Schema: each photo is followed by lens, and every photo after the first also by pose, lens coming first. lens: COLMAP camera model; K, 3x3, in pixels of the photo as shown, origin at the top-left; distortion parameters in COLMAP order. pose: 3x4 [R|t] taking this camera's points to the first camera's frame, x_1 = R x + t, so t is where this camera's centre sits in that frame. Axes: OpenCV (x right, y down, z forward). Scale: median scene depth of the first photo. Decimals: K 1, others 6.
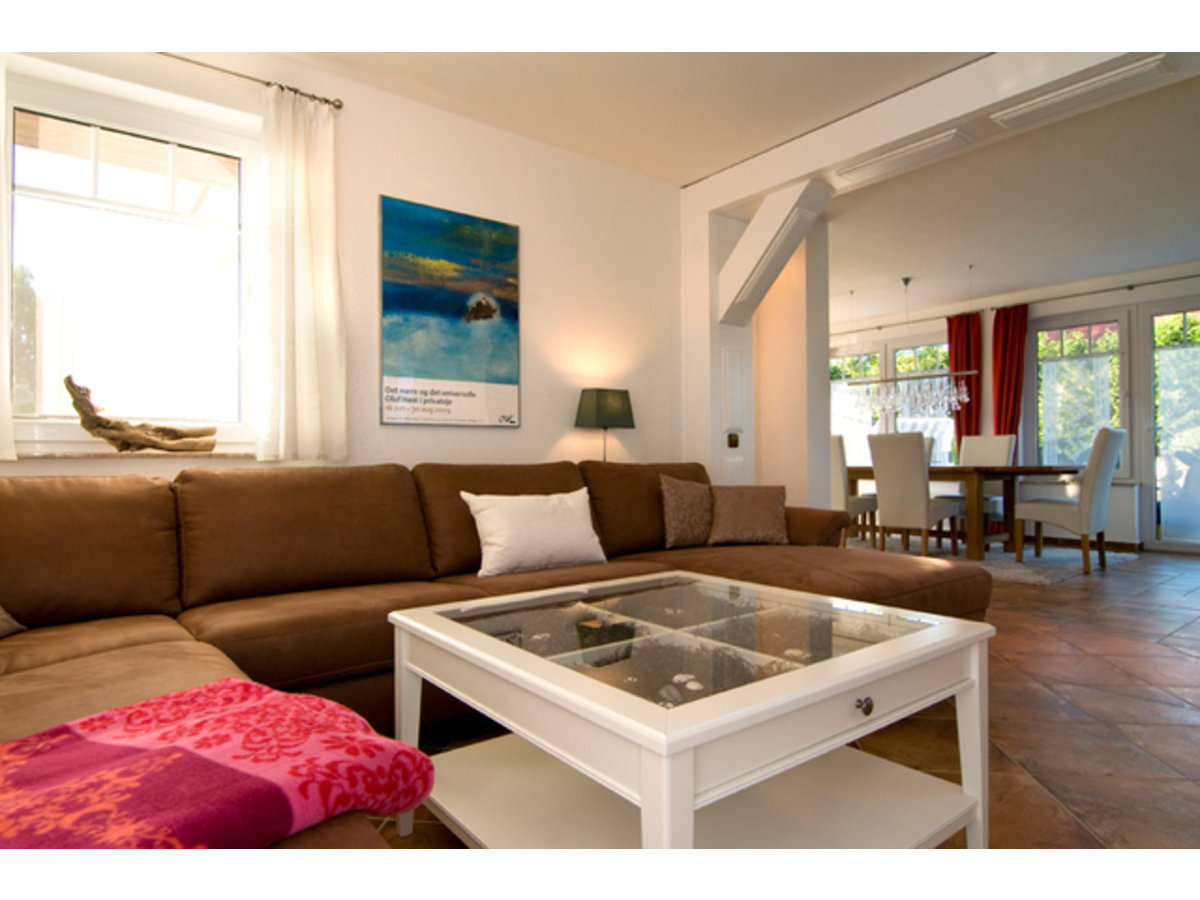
lens RADIAL K [[683.1, 0, 597.8], [0, 683.1, 466.9], [0, 0, 1]] dist [-0.024700, -0.000321]
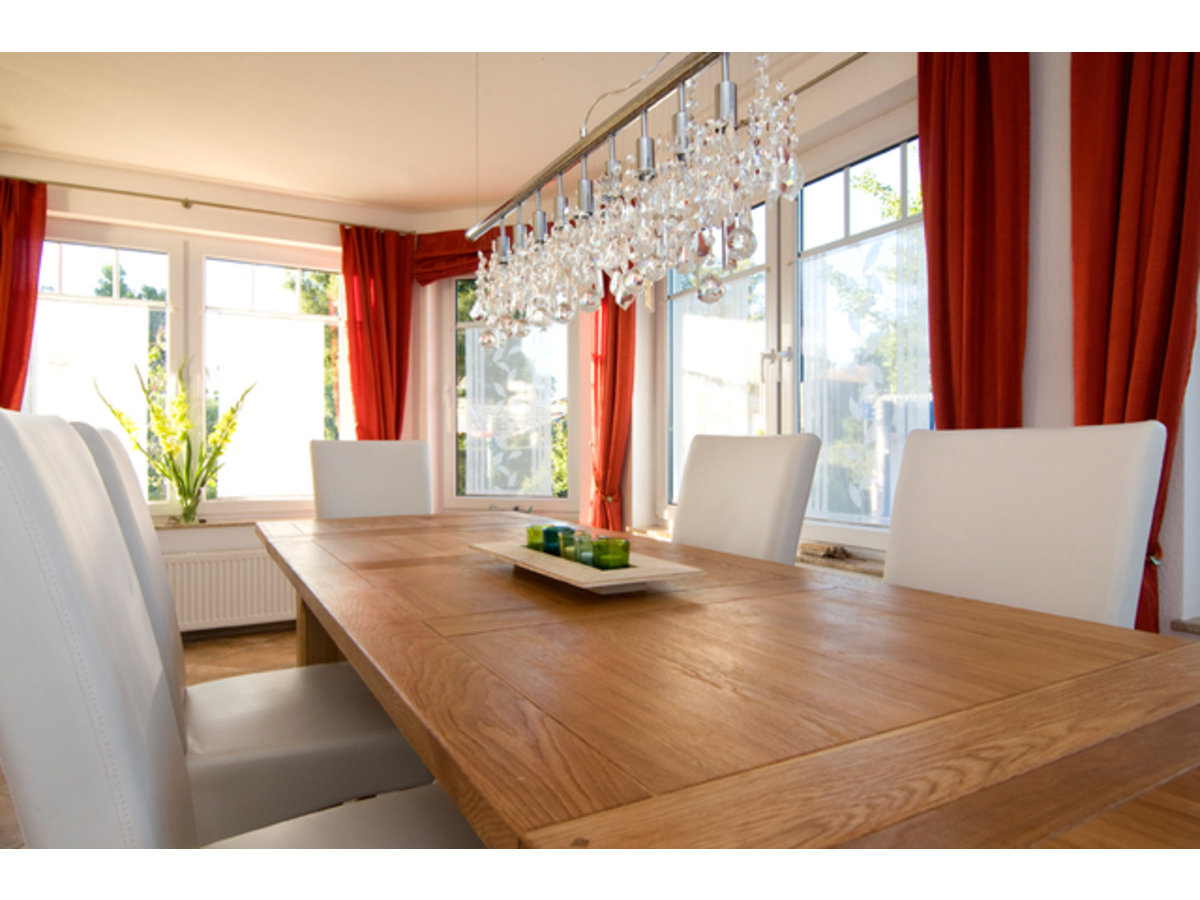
lens RADIAL K [[719.4, 0, 600.0], [0, 719.4, 450.0], [0, 0, 1]] dist [-0.038829, 0.000153]
pose [[0.988840, 0.008961, -0.148714, 0.413534], [-0.010702, 0.999883, -0.010909, -0.028582], [0.148599, 0.012379, 0.988820, 0.639216]]
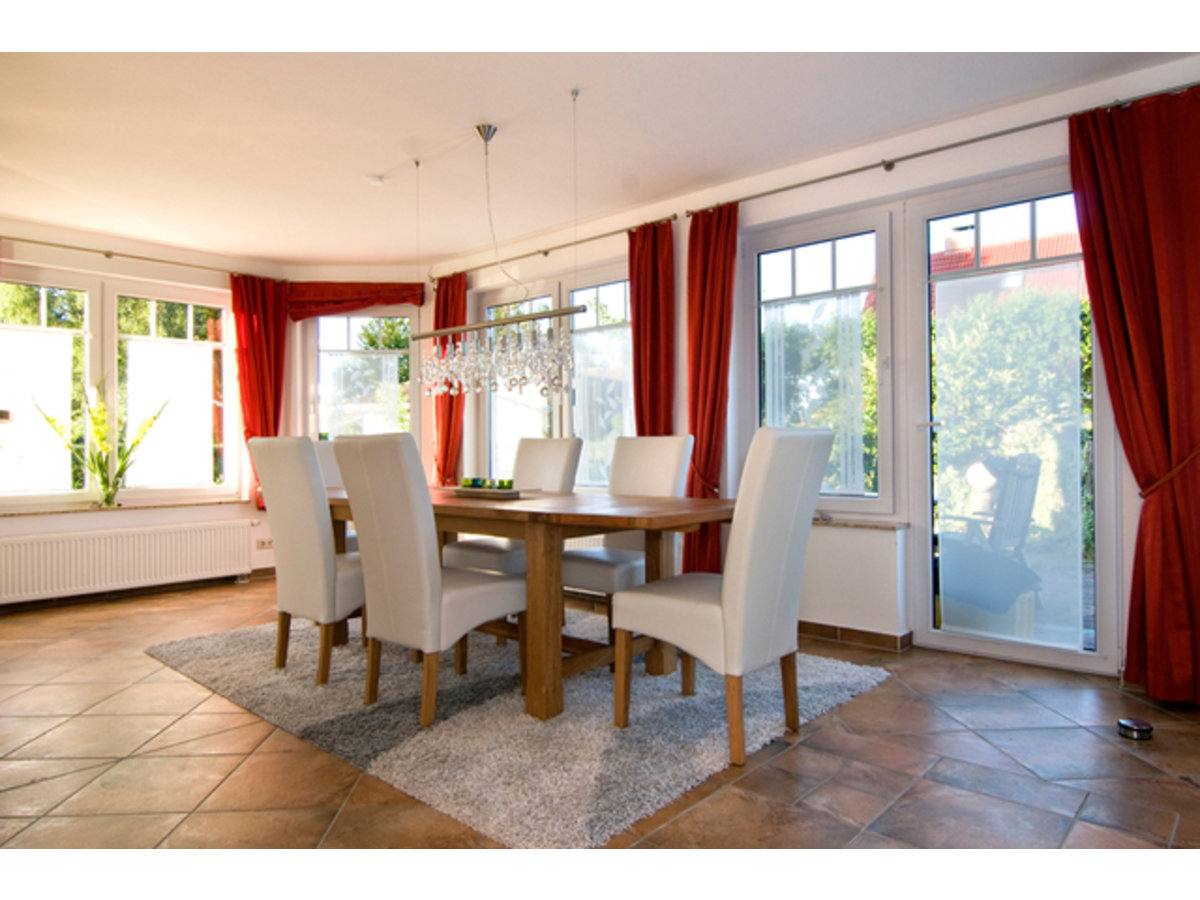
lens RADIAL K [[719.4, 0, 600.0], [0, 719.4, 450.0], [0, 0, 1]] dist [-0.038829, 0.000153]
pose [[0.988003, 0.001681, 0.154426, 0.385124], [-0.000878, 0.999986, -0.005270, -0.026818], [-0.154432, 0.005071, 0.987990, 0.380530]]
